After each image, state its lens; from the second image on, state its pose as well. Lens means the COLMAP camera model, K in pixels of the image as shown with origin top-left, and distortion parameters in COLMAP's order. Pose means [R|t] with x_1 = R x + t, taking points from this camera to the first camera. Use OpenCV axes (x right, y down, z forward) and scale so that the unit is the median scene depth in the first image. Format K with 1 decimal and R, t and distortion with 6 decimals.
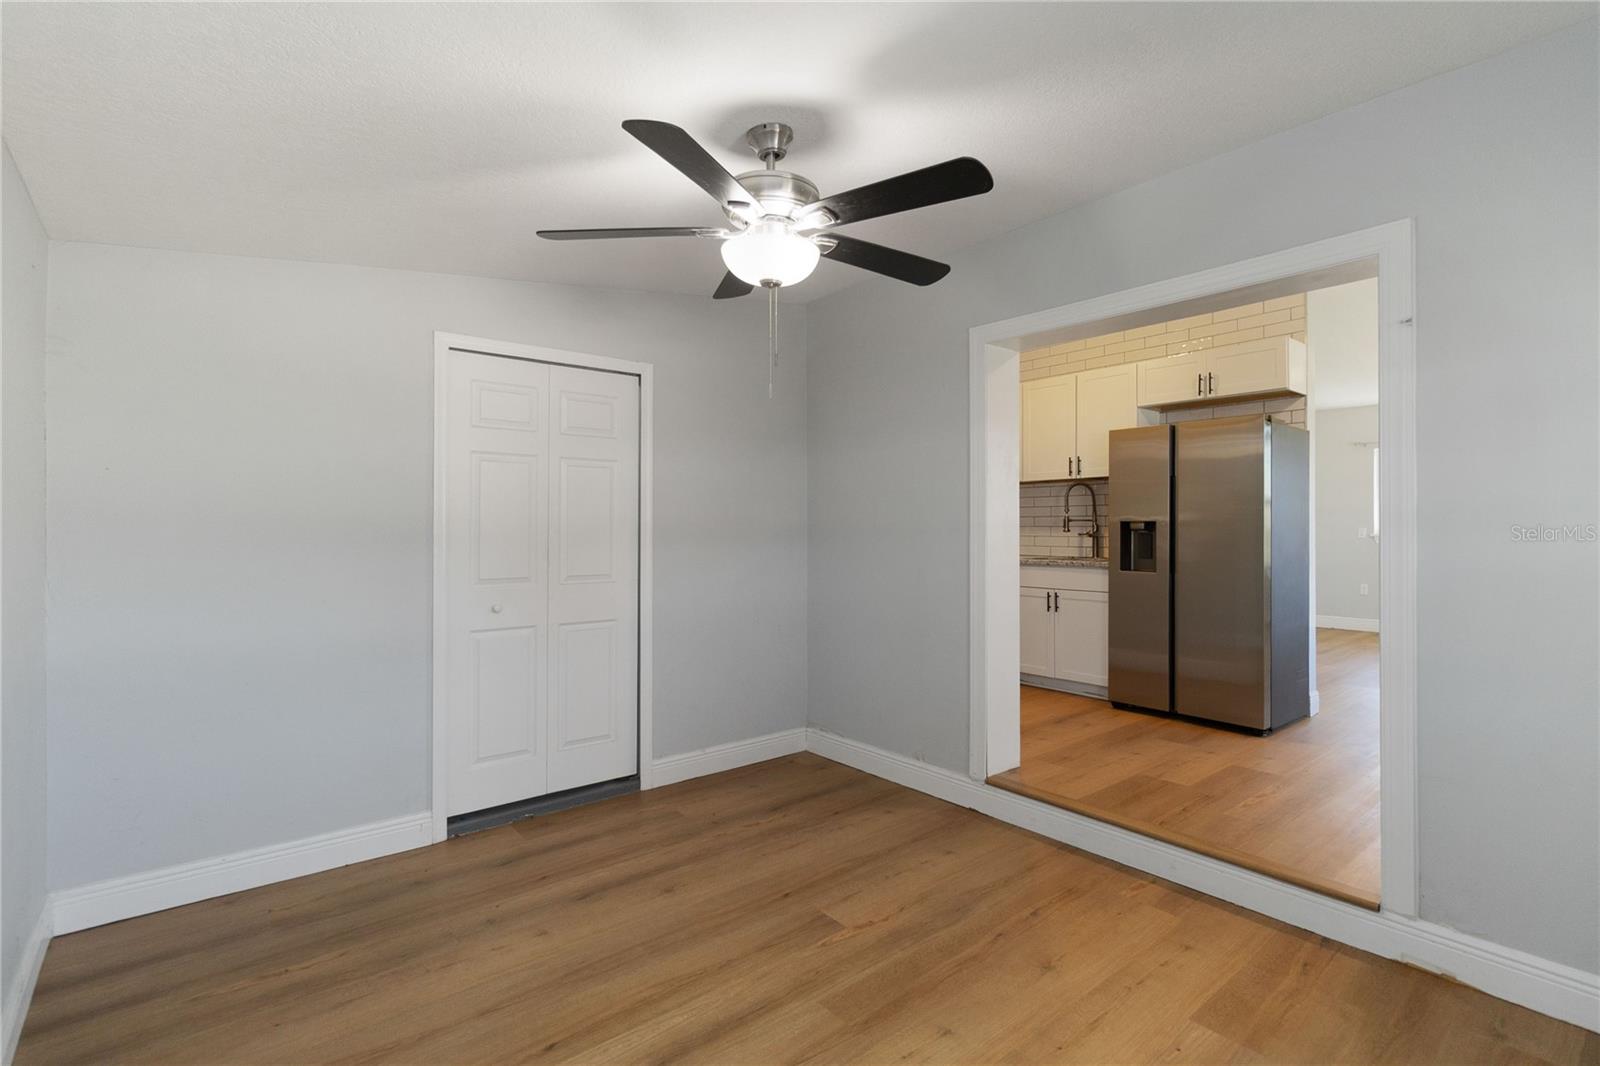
lens RADIAL K [[732.9, 0, 802.1], [0, 732.9, 512.5], [0, 0, 1]] dist [0.001203, 0.000200]
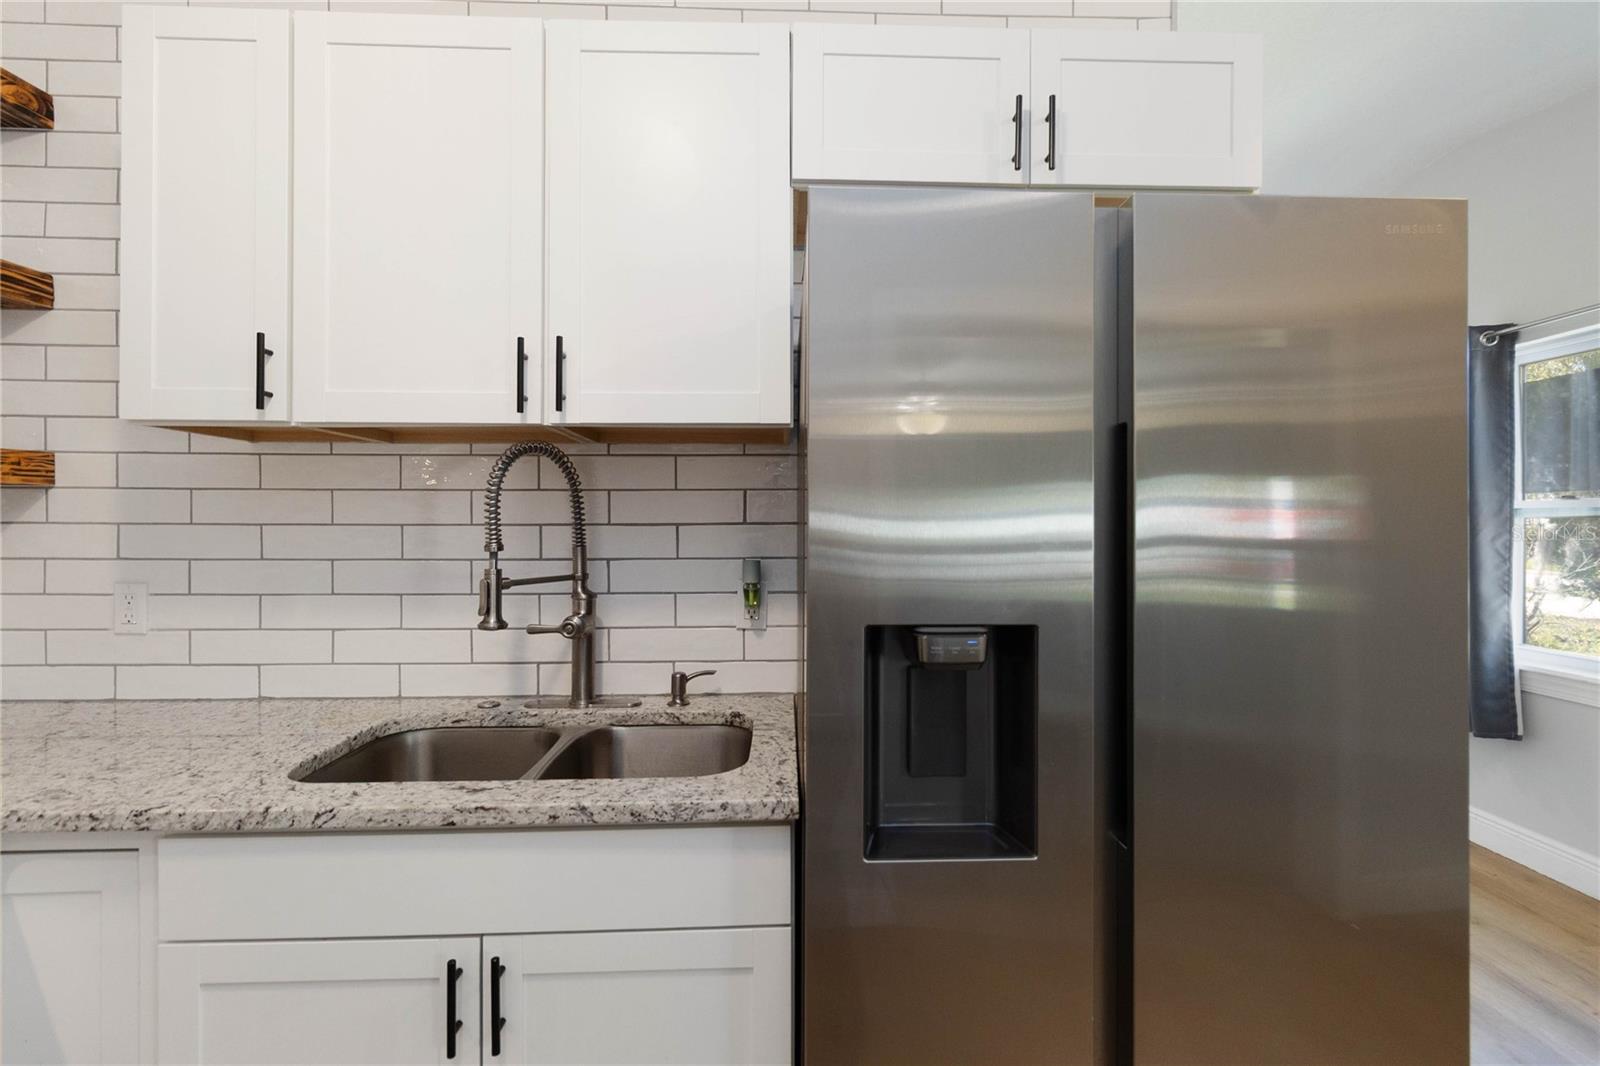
lens RADIAL K [[732.9, 0, 802.1], [0, 732.9, 512.5], [0, 0, 1]] dist [0.001203, 0.000200]
pose [[0.587037, 0.003238, 0.809554, 0.213793], [-0.014114, 0.999881, 0.006235, -0.018124], [-0.809437, -0.015086, 0.587013, 0.756848]]
